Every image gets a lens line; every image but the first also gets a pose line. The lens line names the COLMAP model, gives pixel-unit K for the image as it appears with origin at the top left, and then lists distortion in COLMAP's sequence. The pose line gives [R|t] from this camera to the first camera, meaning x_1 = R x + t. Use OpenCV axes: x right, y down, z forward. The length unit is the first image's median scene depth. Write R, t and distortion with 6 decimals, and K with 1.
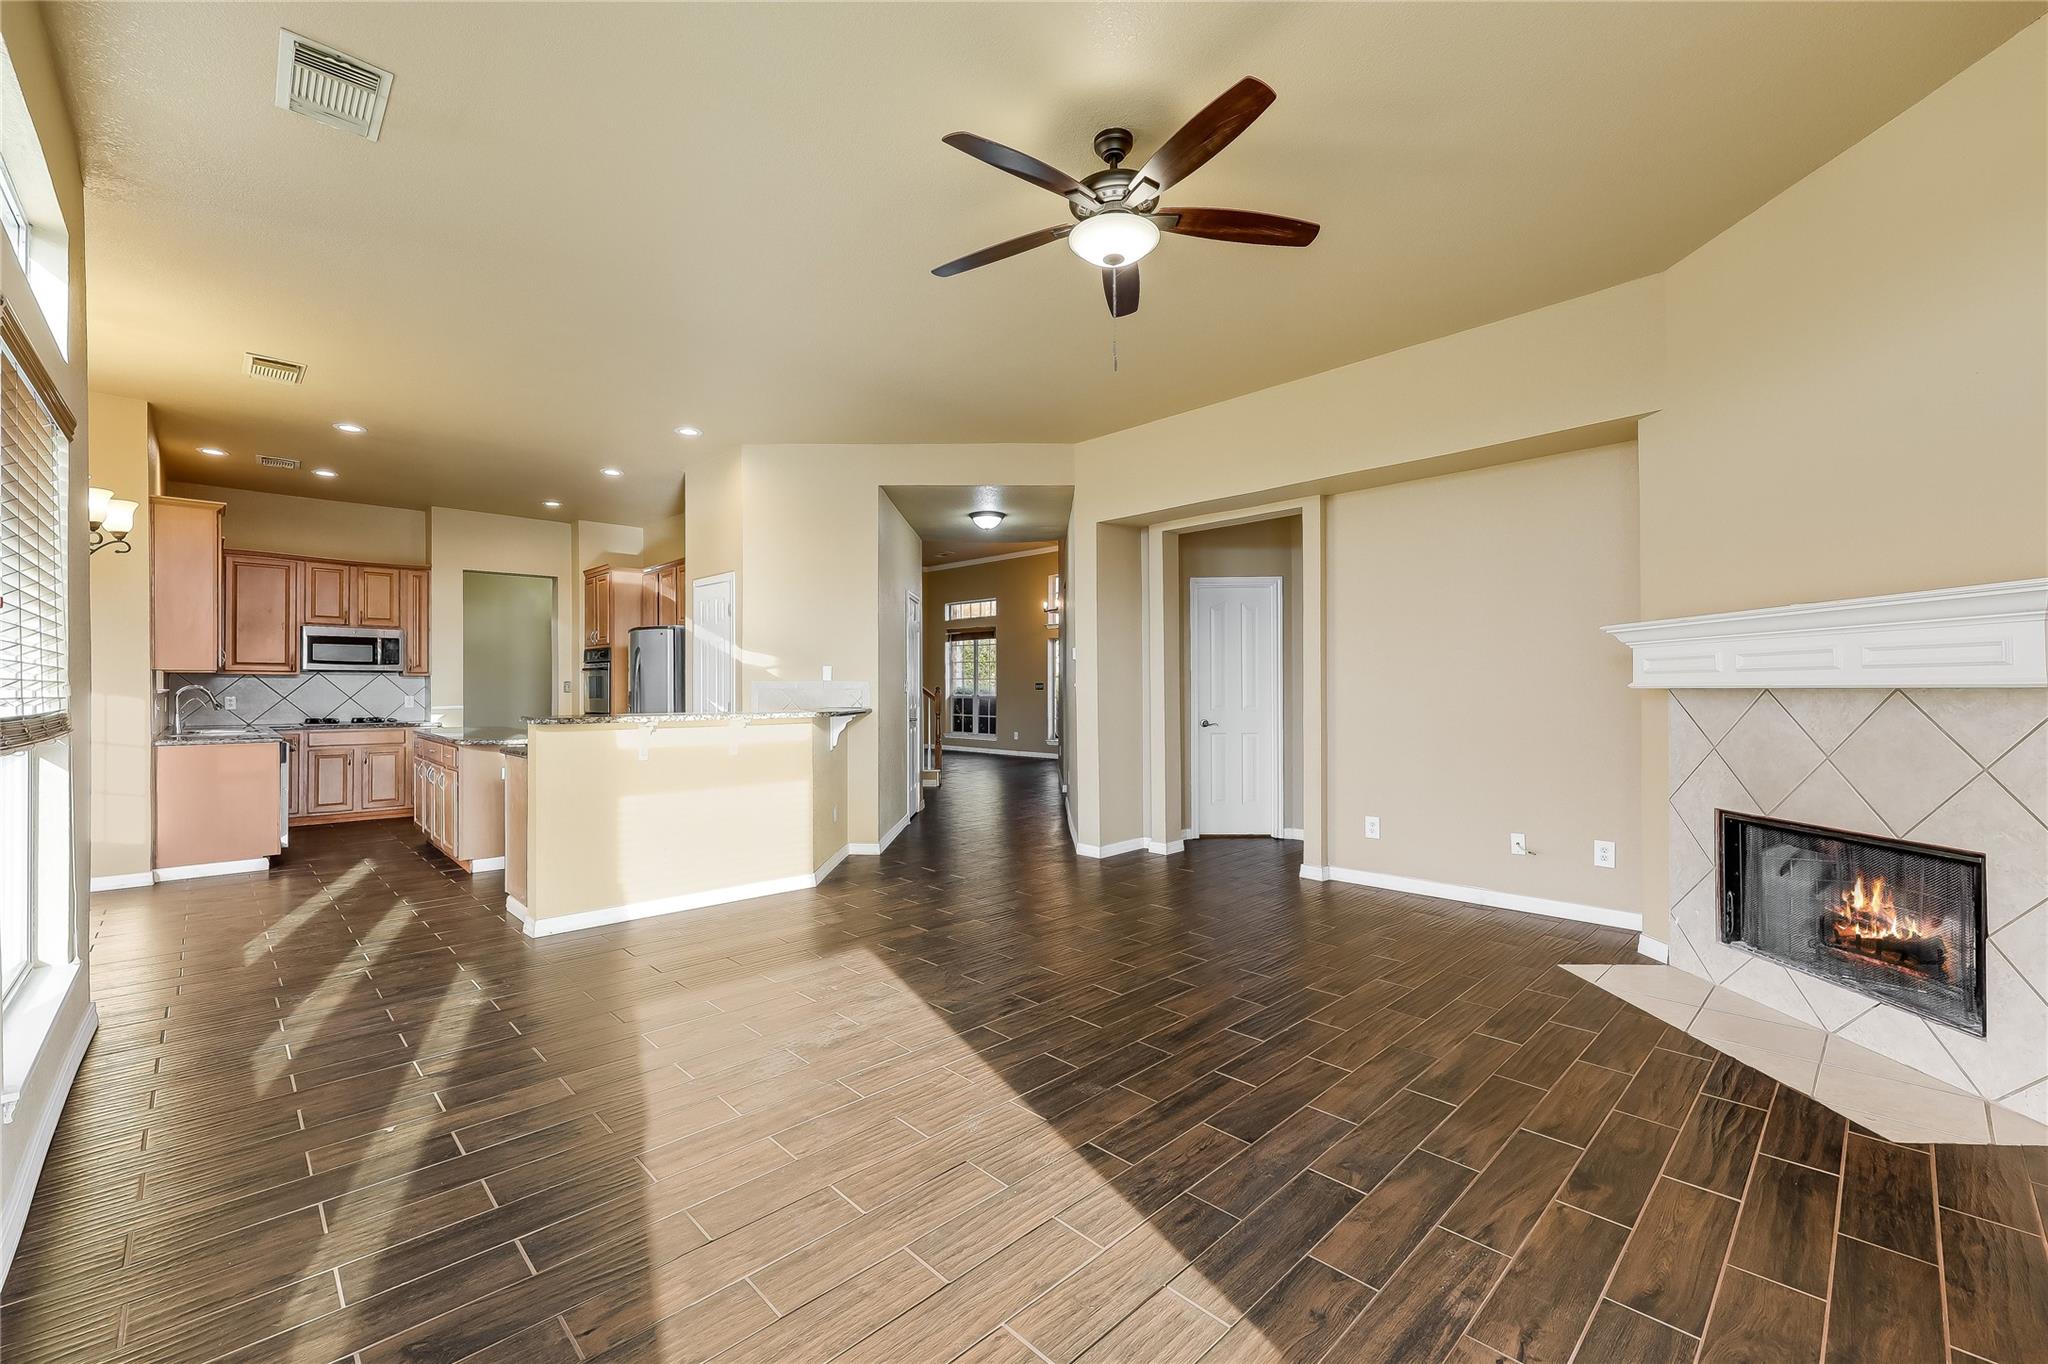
lens RADIAL K [[833.6, 0, 1024.0], [0, 833.6, 682.0], [0, 0, 1]] dist [0.000876, 0.000042]
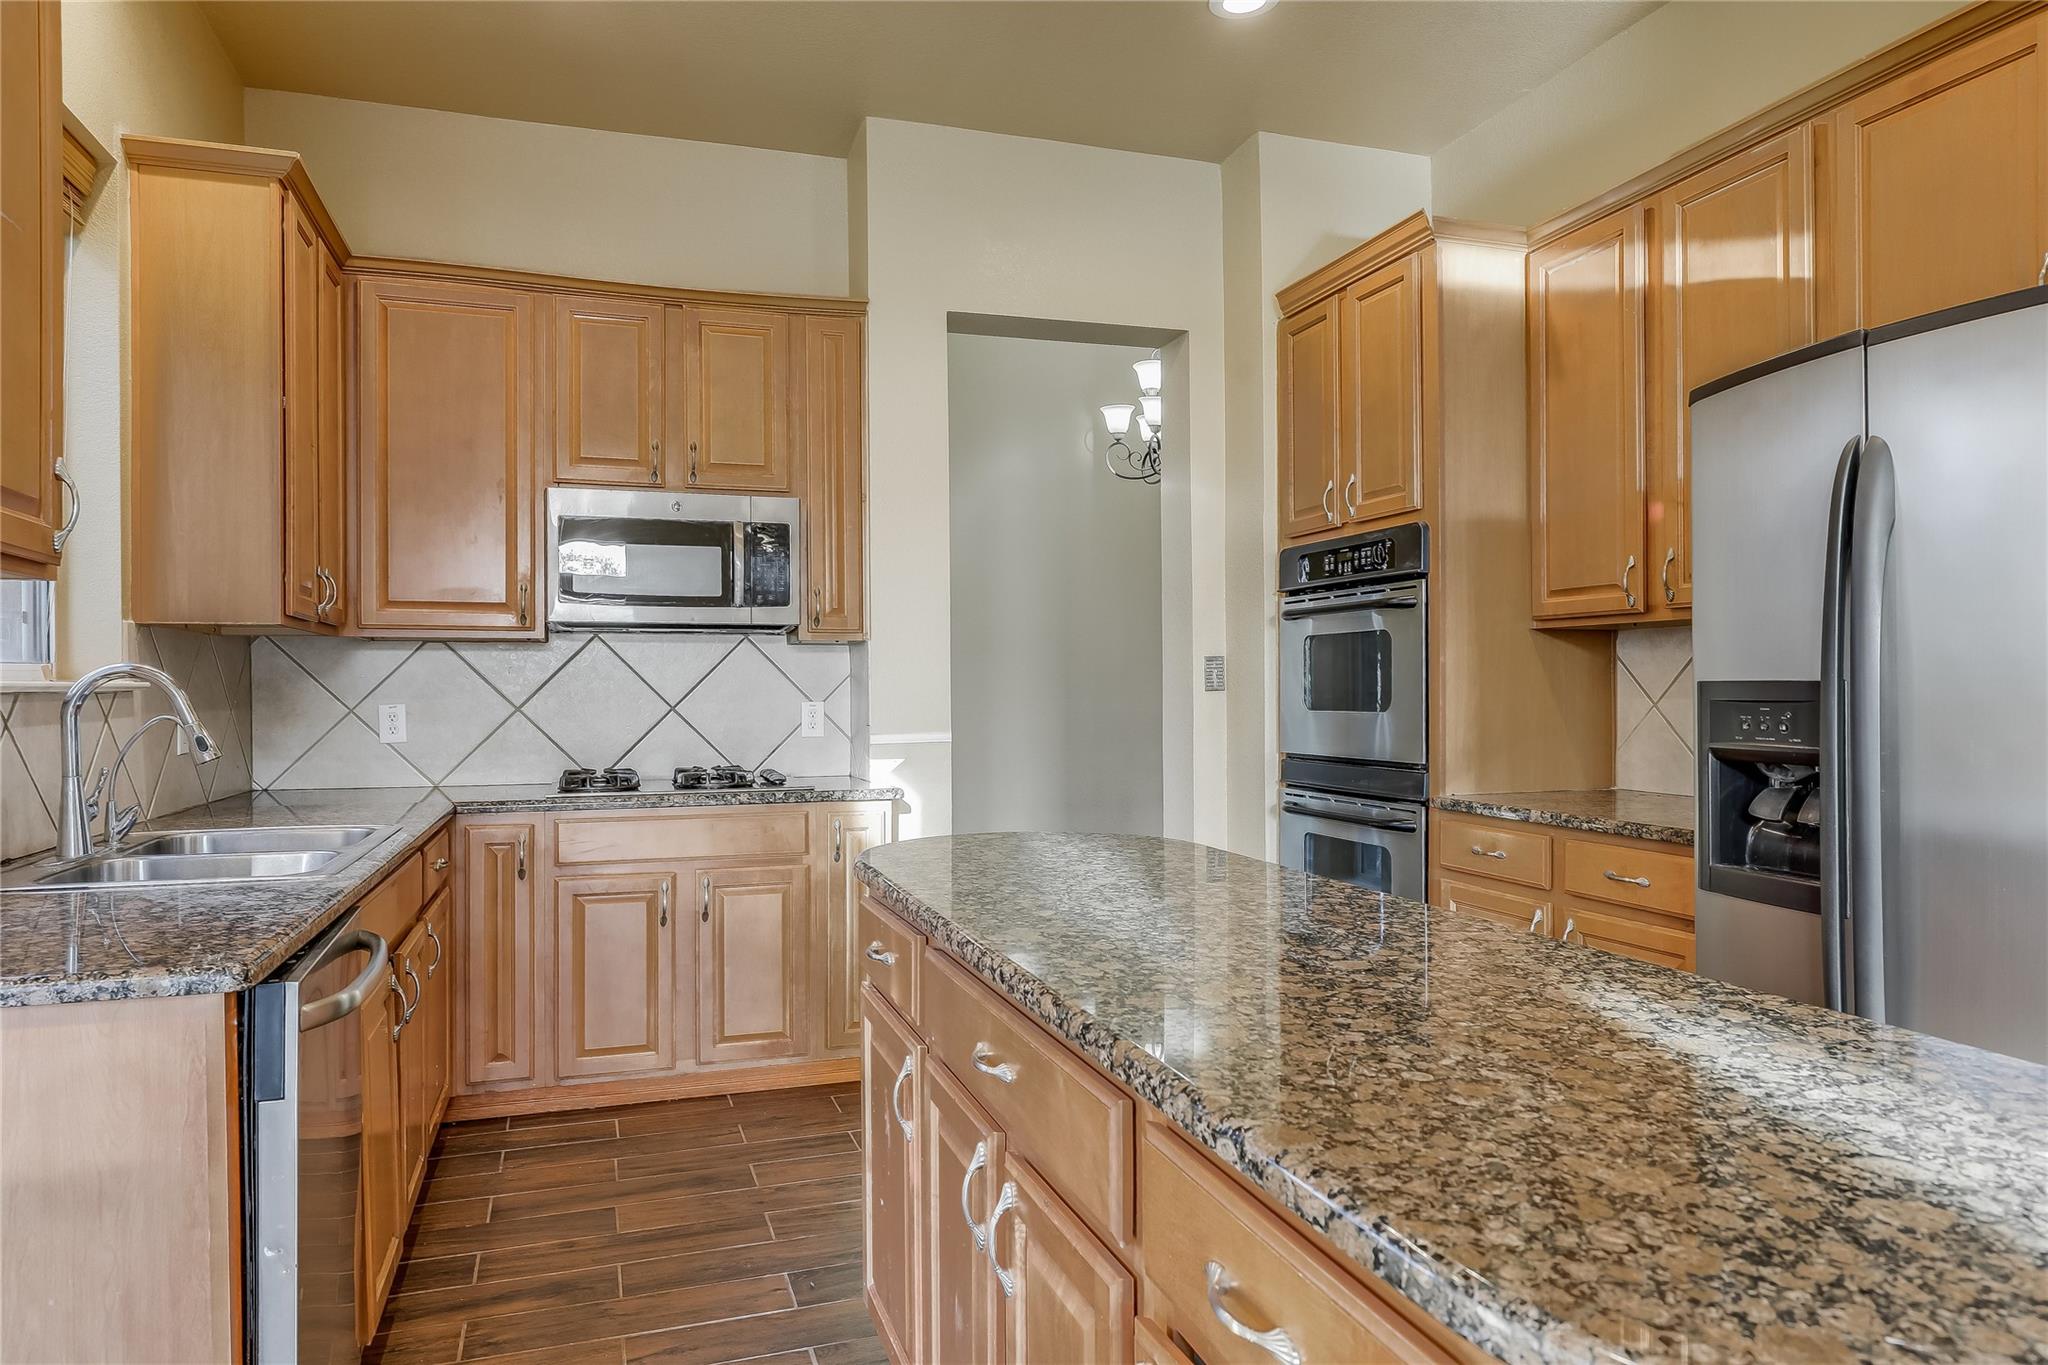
lens RADIAL K [[1247.6, 0, 1001.6], [0, 1247.6, 685.5], [0, 0, 1]] dist [-0.001325, -0.000188]
pose [[0.893909, -0.004252, -0.448229, -0.458430], [0.008000, 0.999947, 0.006468, 0.007442], [0.448178, -0.009368, 0.893895, 0.603586]]
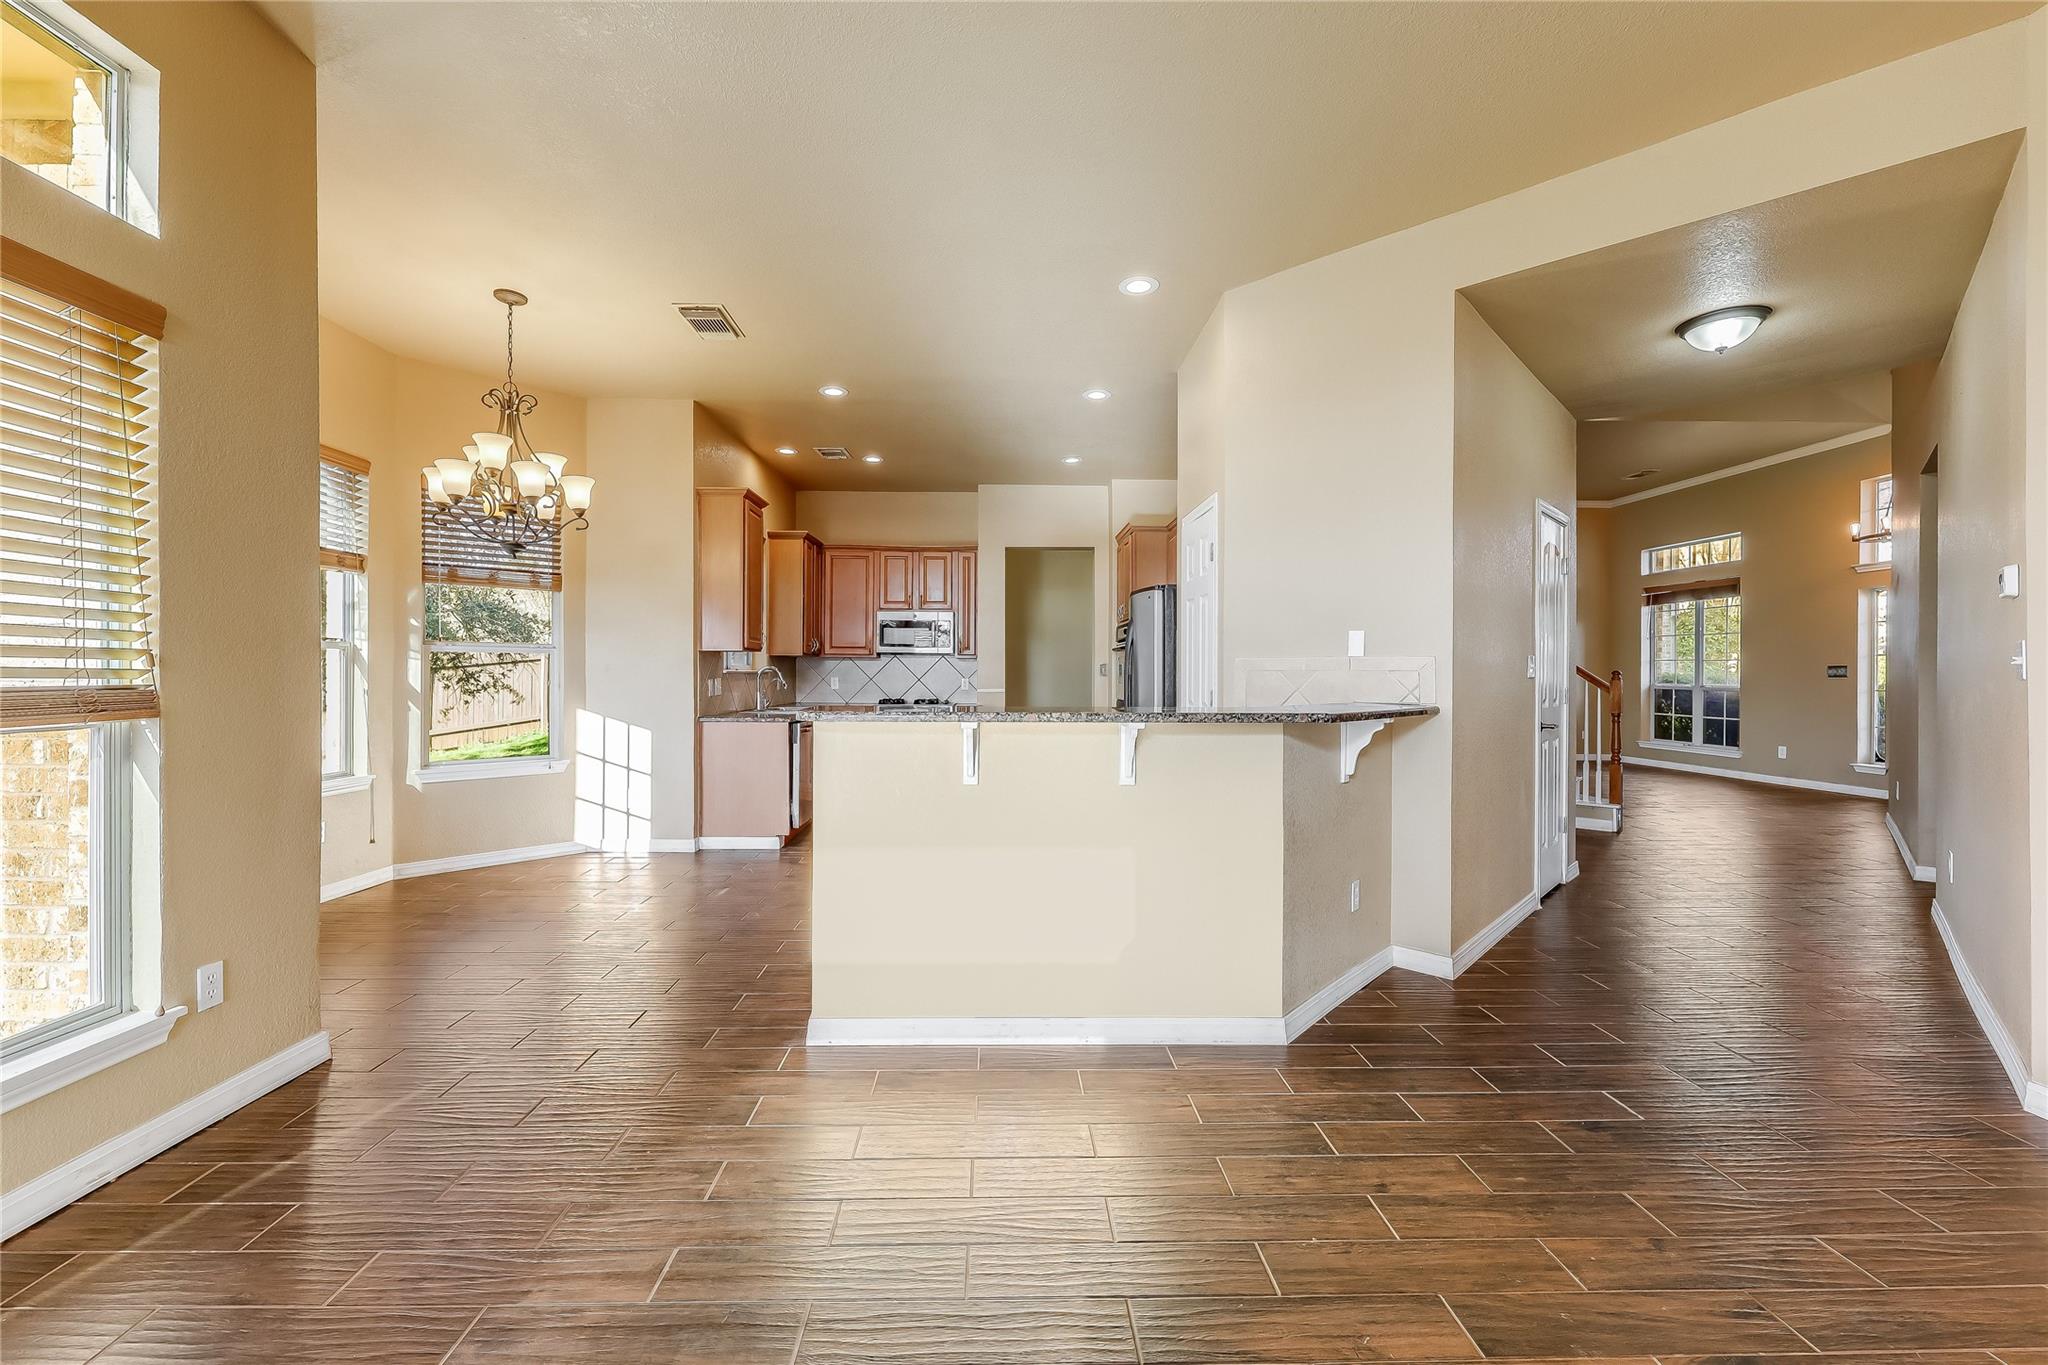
lens RADIAL K [[823.0, 0, 1025.5], [0, 823.0, 676.8], [0, 0, 1]] dist [0.000202, 0.000122]
pose [[0.733639, 0.006199, -0.679511, -0.012732], [0.000423, 0.999954, 0.009580, 0.005759], [0.679540, -0.007316, 0.733602, 0.335978]]
